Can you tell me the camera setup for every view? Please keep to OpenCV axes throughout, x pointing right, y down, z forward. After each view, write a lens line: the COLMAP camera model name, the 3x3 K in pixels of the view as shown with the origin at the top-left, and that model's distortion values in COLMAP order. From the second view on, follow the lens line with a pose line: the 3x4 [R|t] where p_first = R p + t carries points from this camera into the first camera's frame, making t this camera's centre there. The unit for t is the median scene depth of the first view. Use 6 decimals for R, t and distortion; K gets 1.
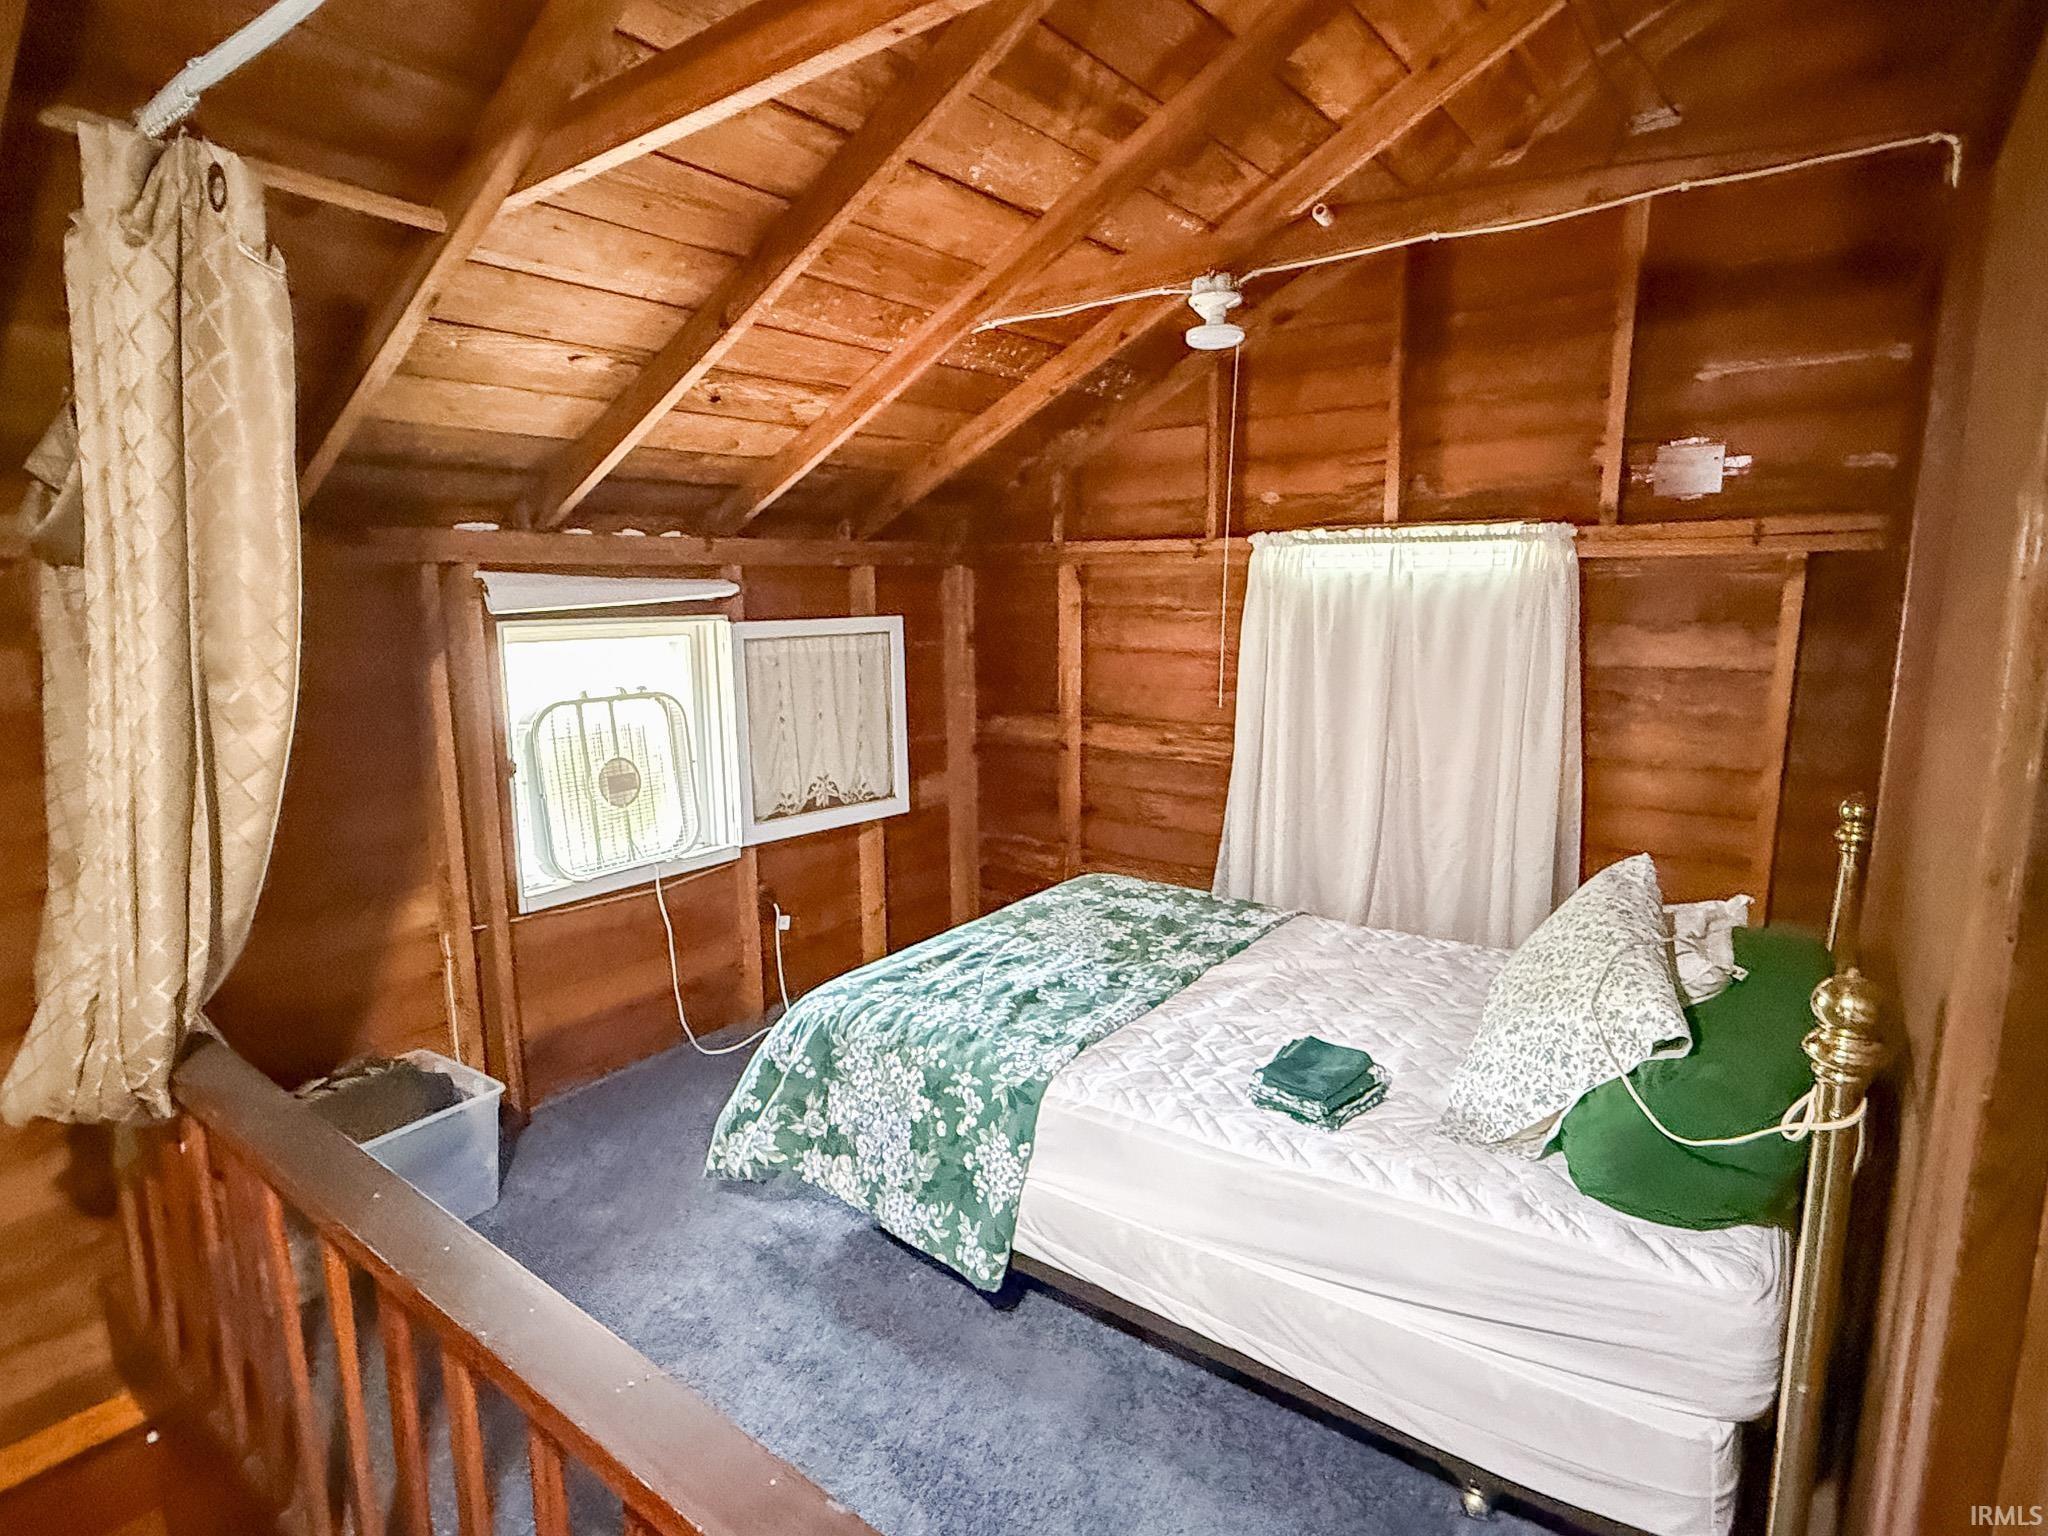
lens RADIAL K [[1080.9, 0, 1023.7], [0, 1080.9, 755.7], [0, 0, 1]] dist [0.000067, -0.000731]
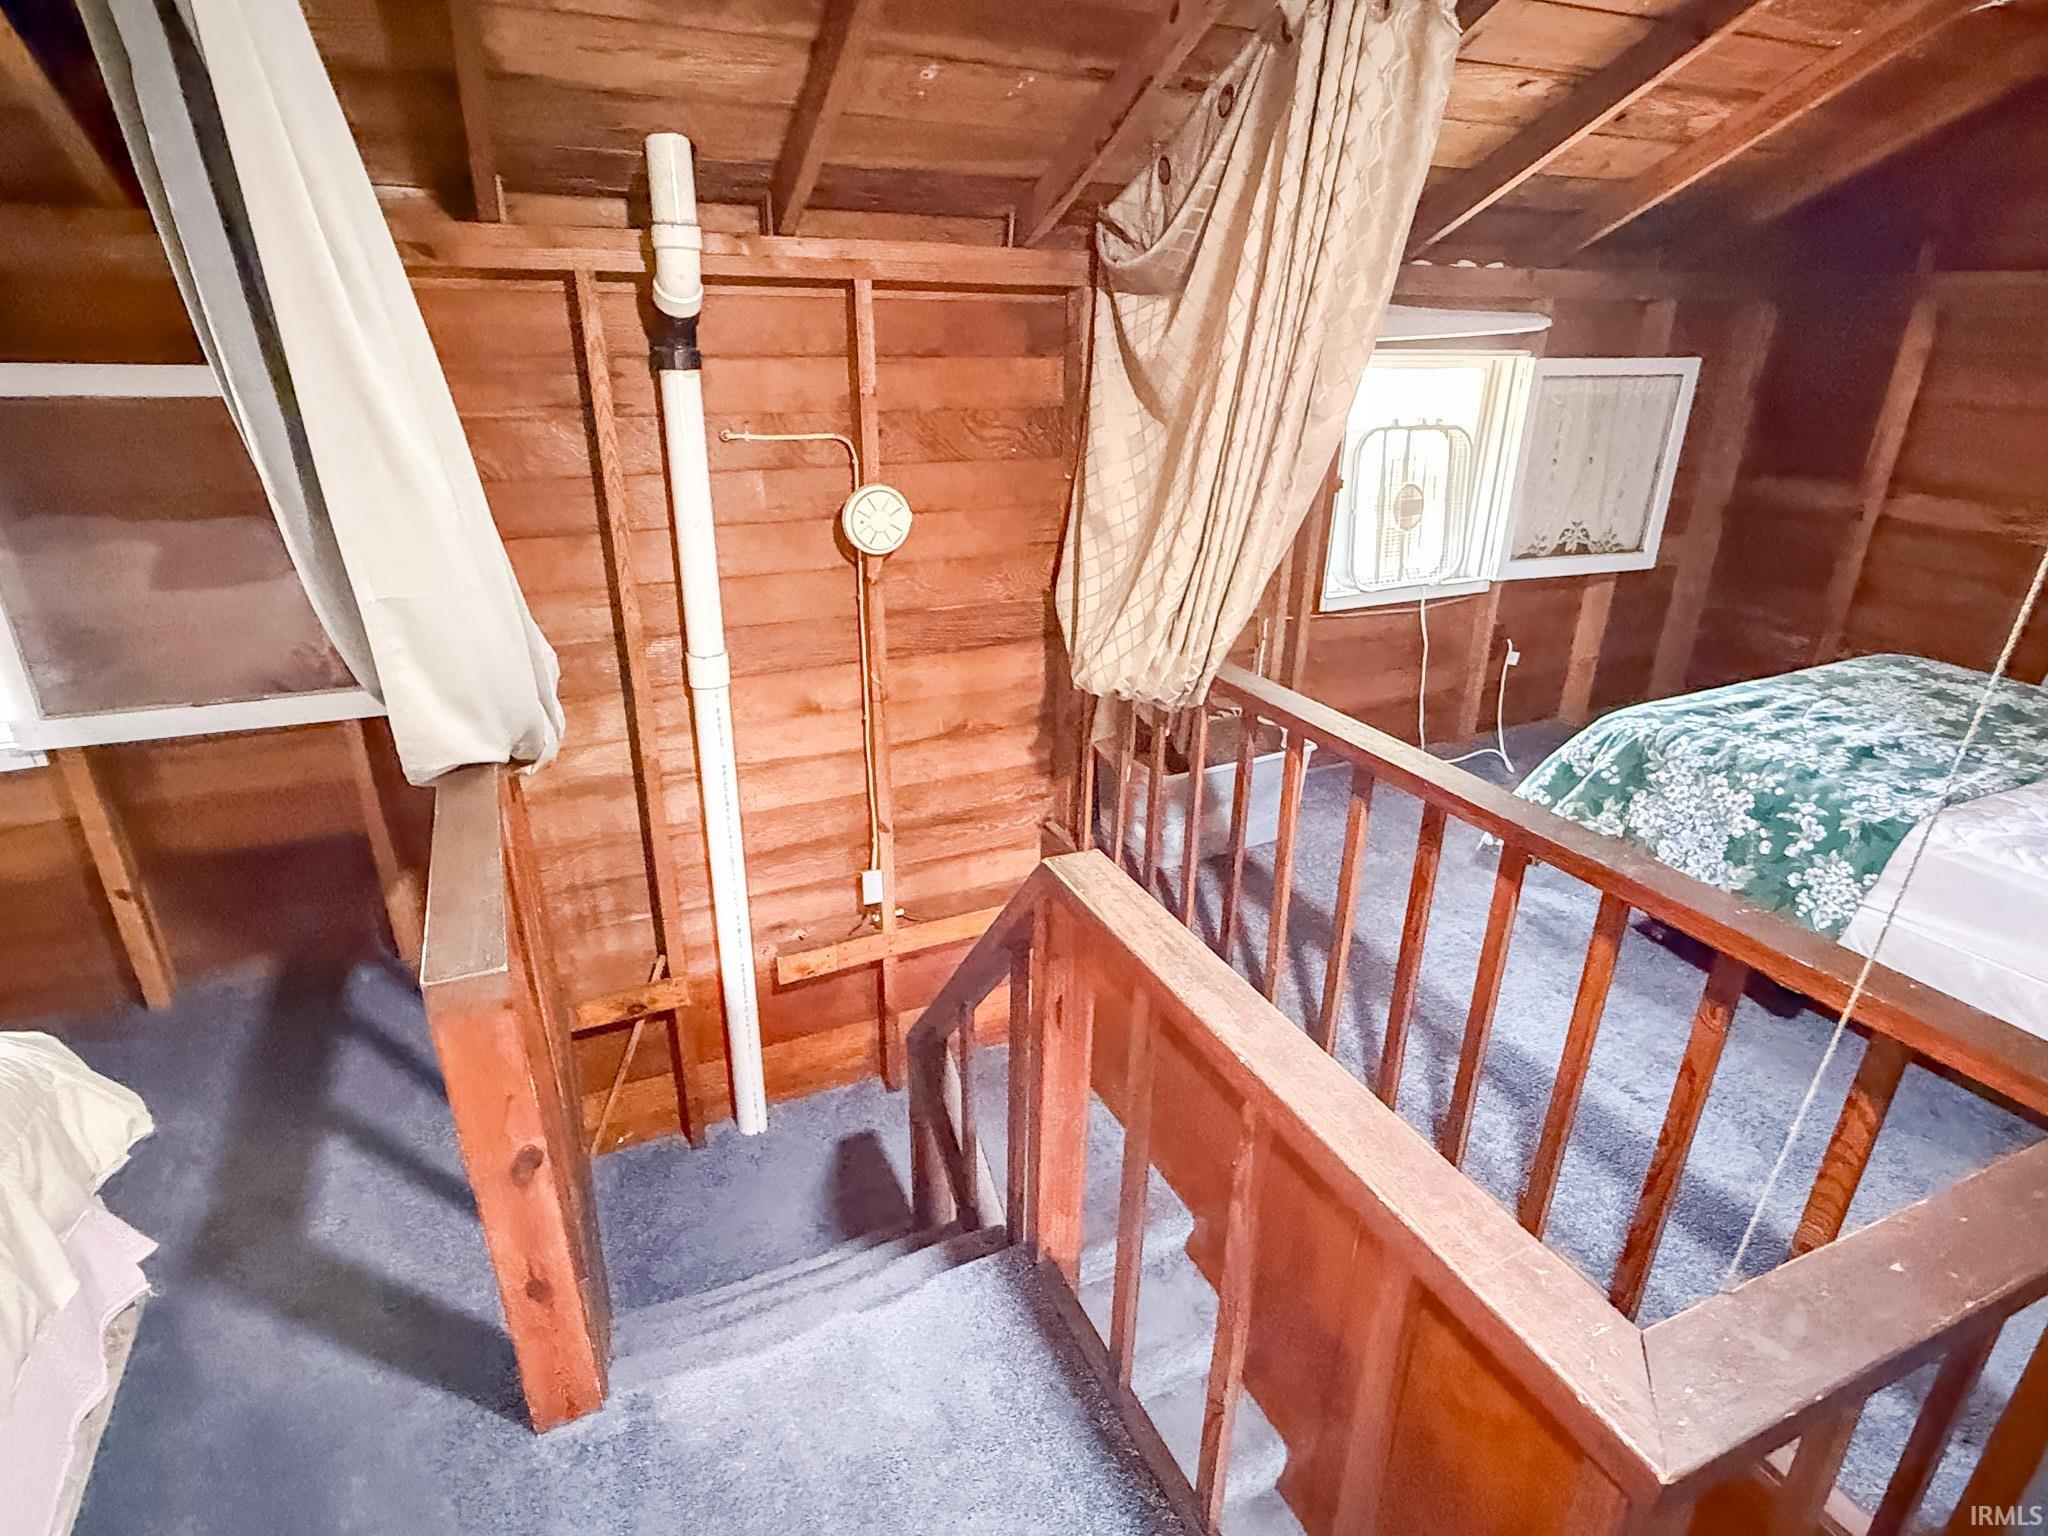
lens RADIAL K [[1080.9, 0, 1014.8], [0, 1080.9, 772.7], [0, 0, 1]] dist [0.000067, -0.000731]
pose [[0.881183, 0.194738, -0.430805, -0.251857], [-0.089227, 0.963353, 0.252960, 0.054180], [0.464279, -0.184465, 0.866267, -0.252496]]
